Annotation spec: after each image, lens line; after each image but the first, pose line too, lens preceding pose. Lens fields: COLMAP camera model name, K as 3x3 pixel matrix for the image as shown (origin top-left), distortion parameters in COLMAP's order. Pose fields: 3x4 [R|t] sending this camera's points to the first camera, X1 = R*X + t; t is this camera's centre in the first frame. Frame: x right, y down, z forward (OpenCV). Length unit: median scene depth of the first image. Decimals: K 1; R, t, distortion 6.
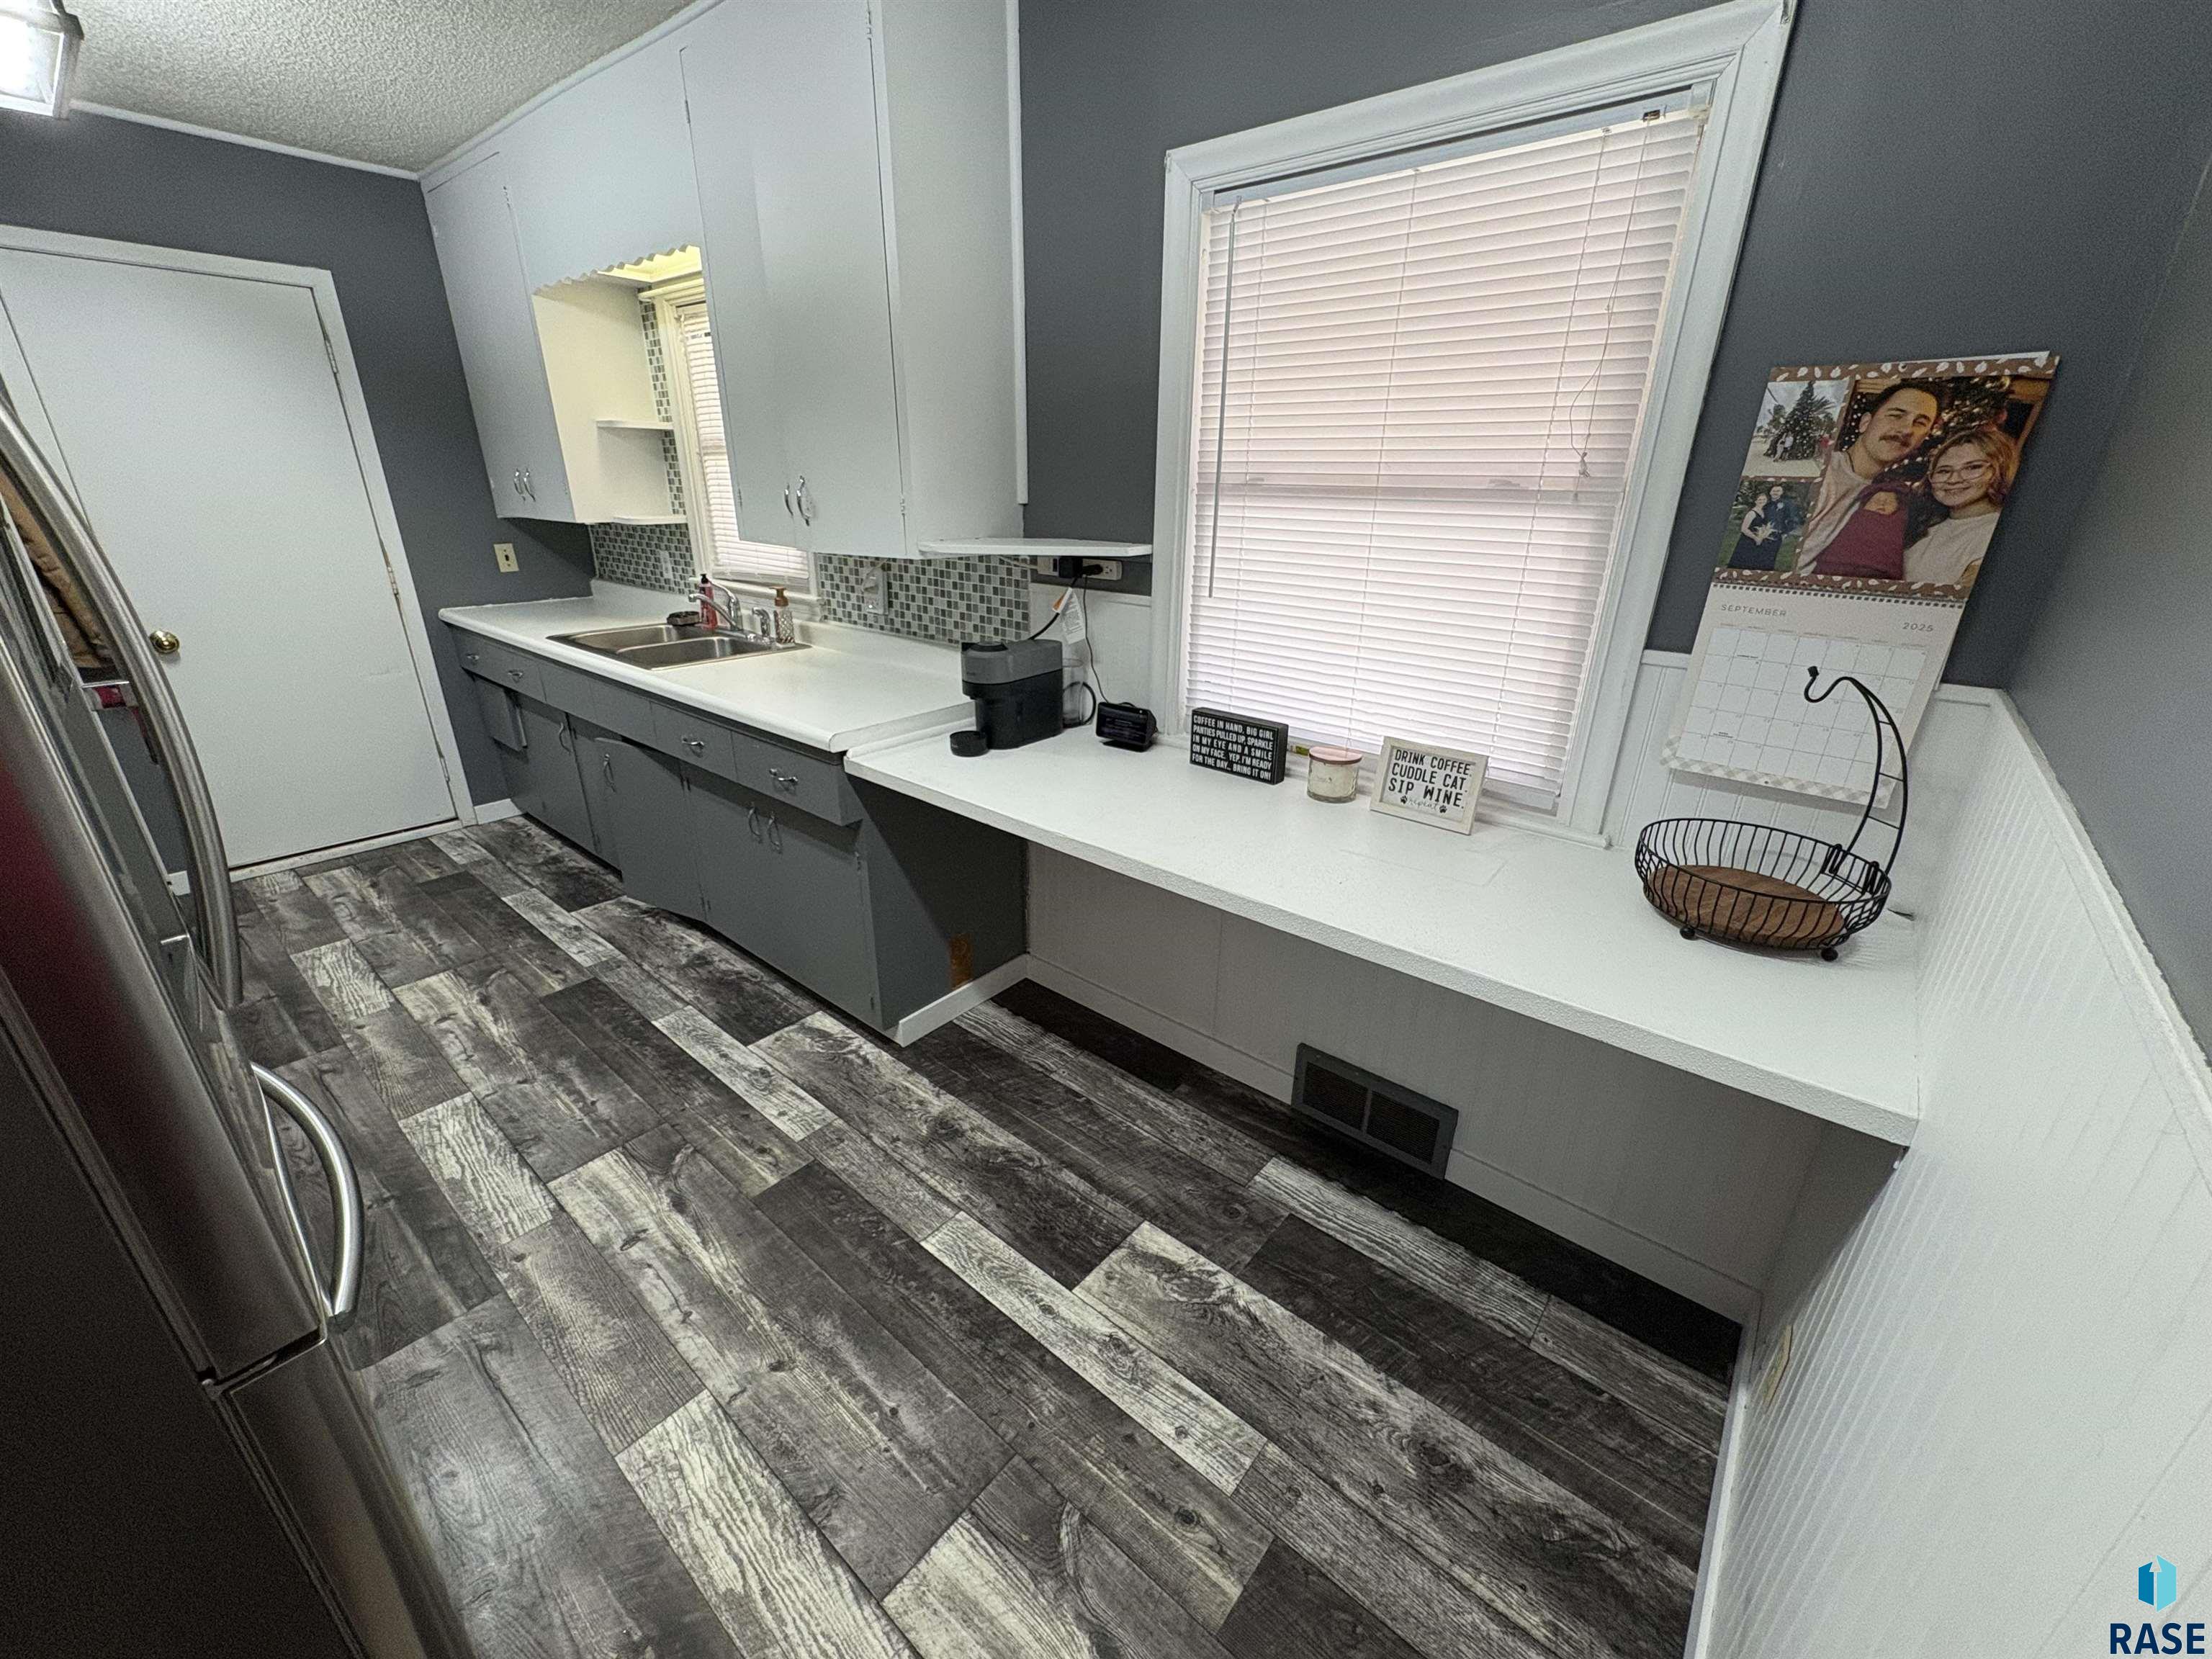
lens RADIAL K [[874.5, 0, 1106.8], [0, 874.5, 830.7], [0, 0, 1]] dist [0.000092, -0.000022]
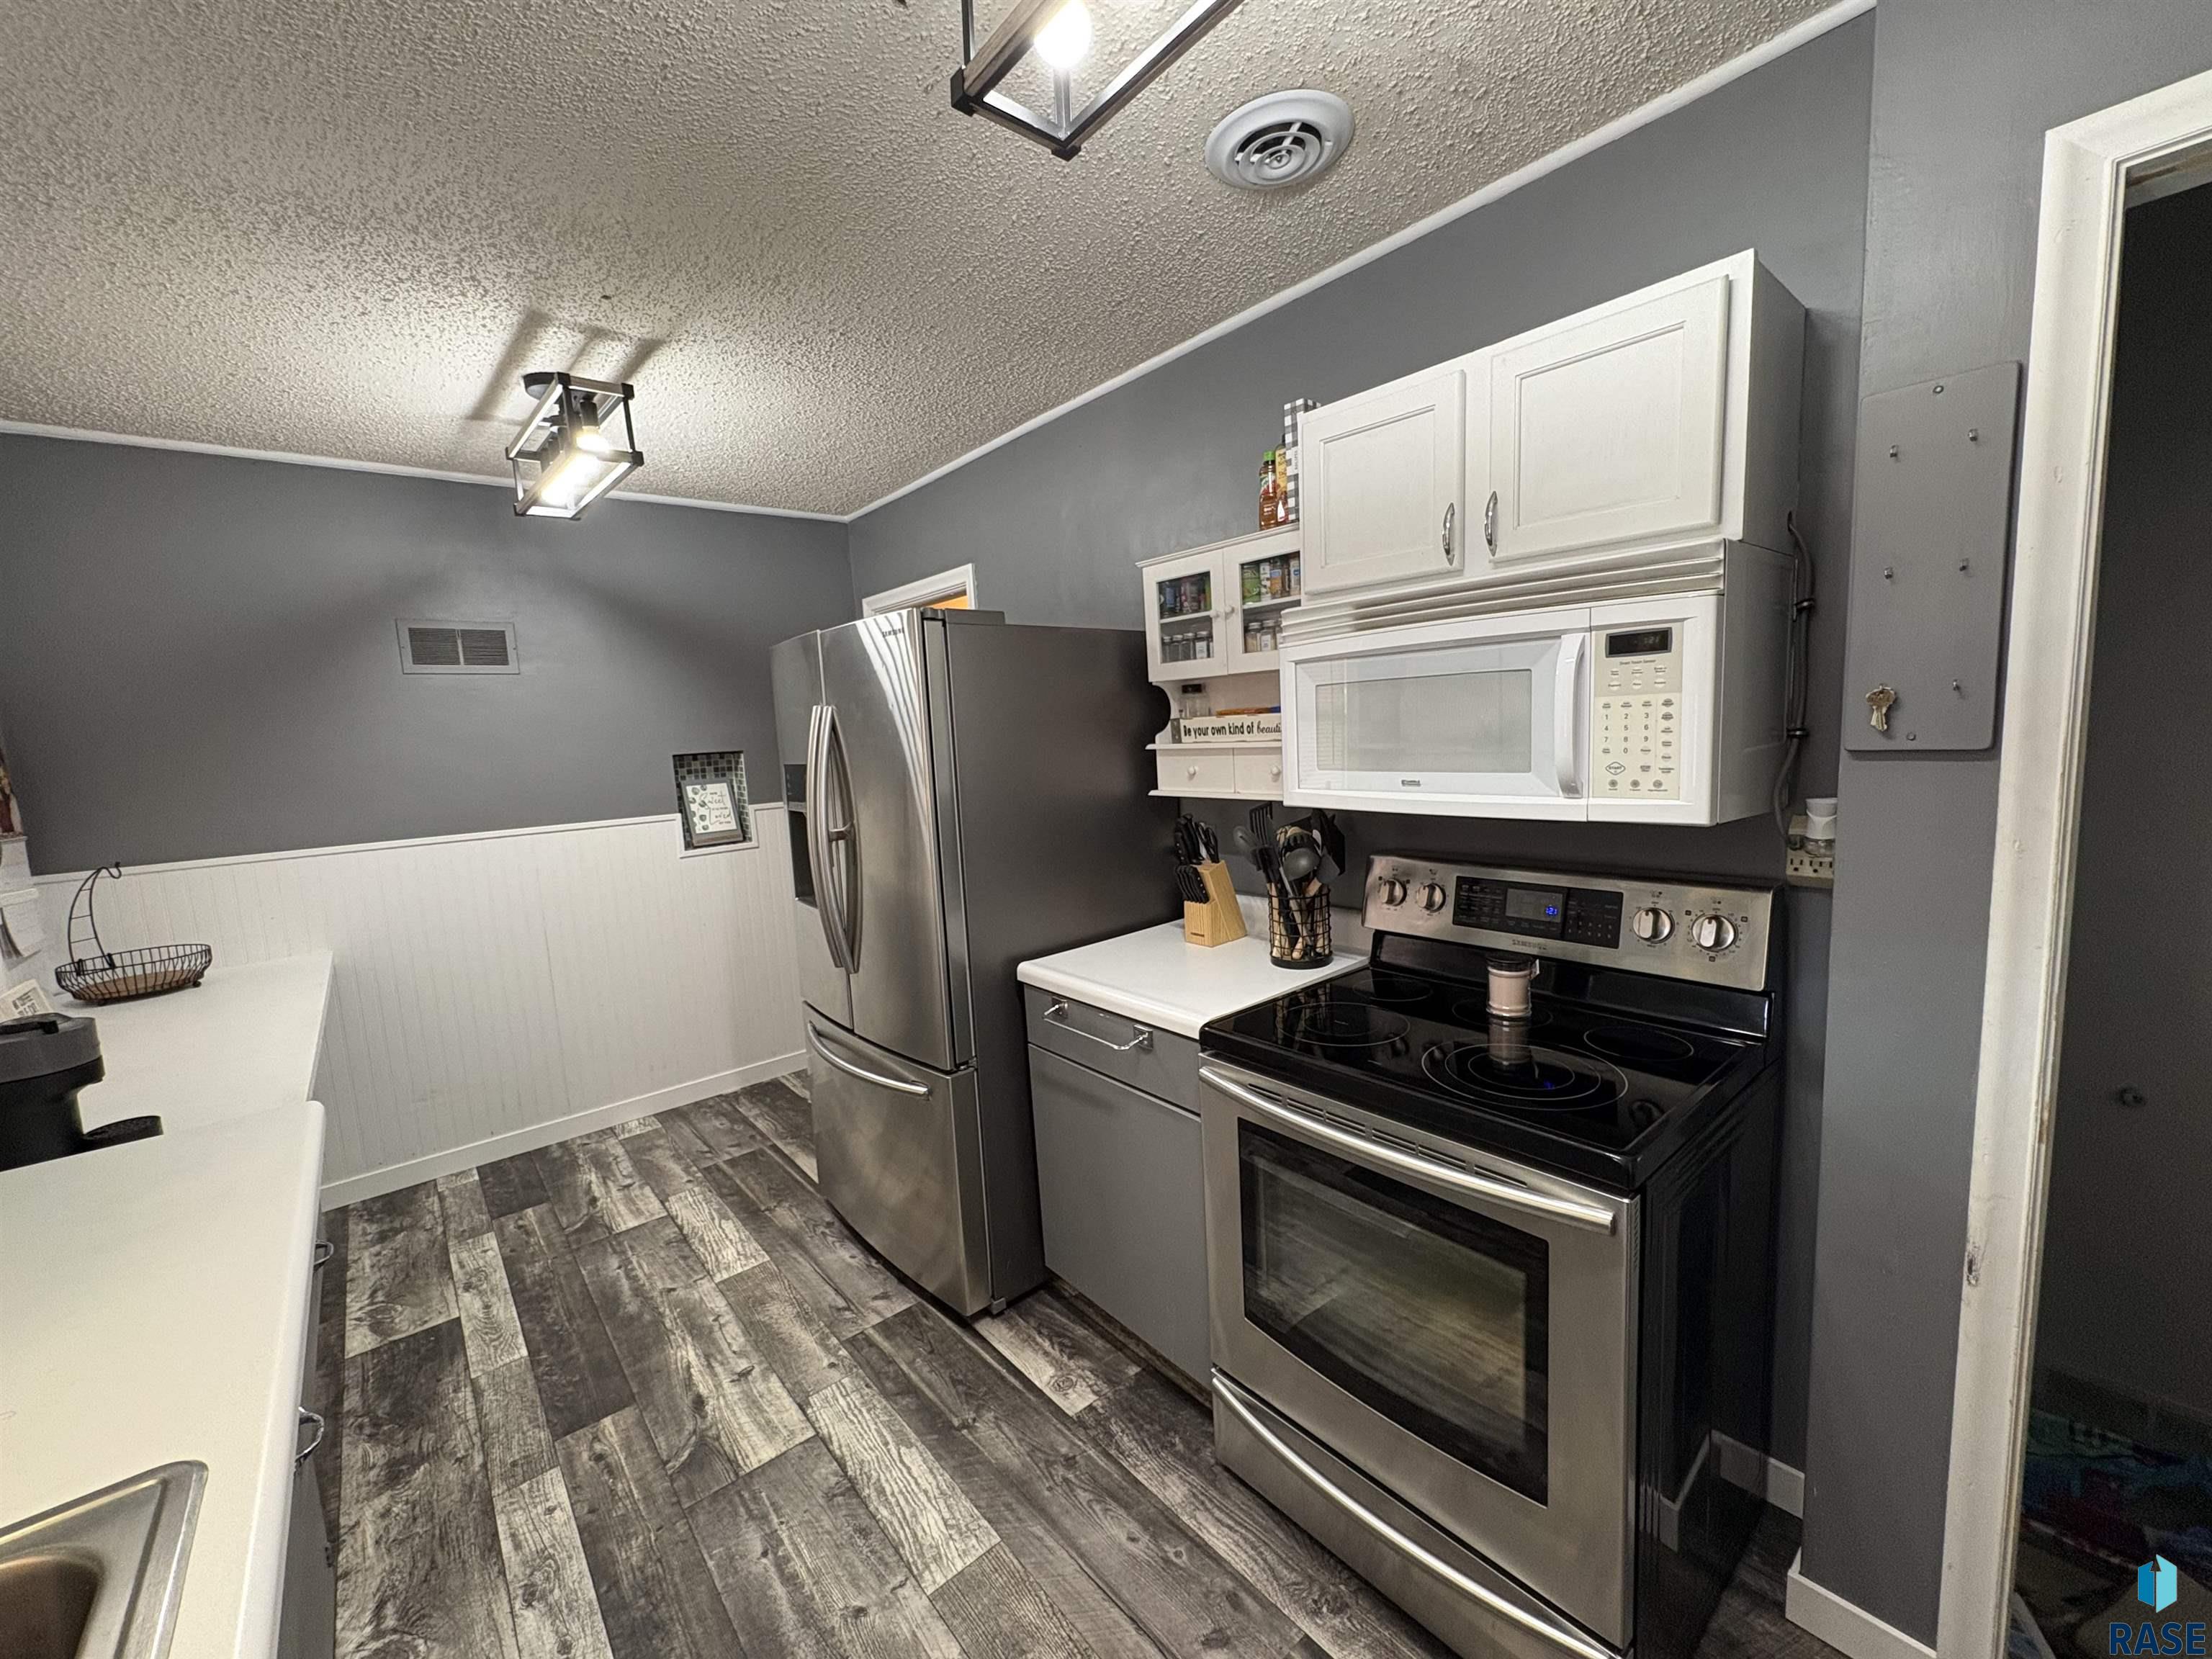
lens RADIAL K [[874.5, 0, 1107.0], [0, 874.5, 830.4], [0, 0, 1]] dist [0.000092, -0.000022]
pose [[-0.984656, 0.016290, 0.173744, -1.223917], [0.098990, 0.872083, 0.479240, -0.661461], [-0.143712, 0.489086, -0.860315, 1.570476]]
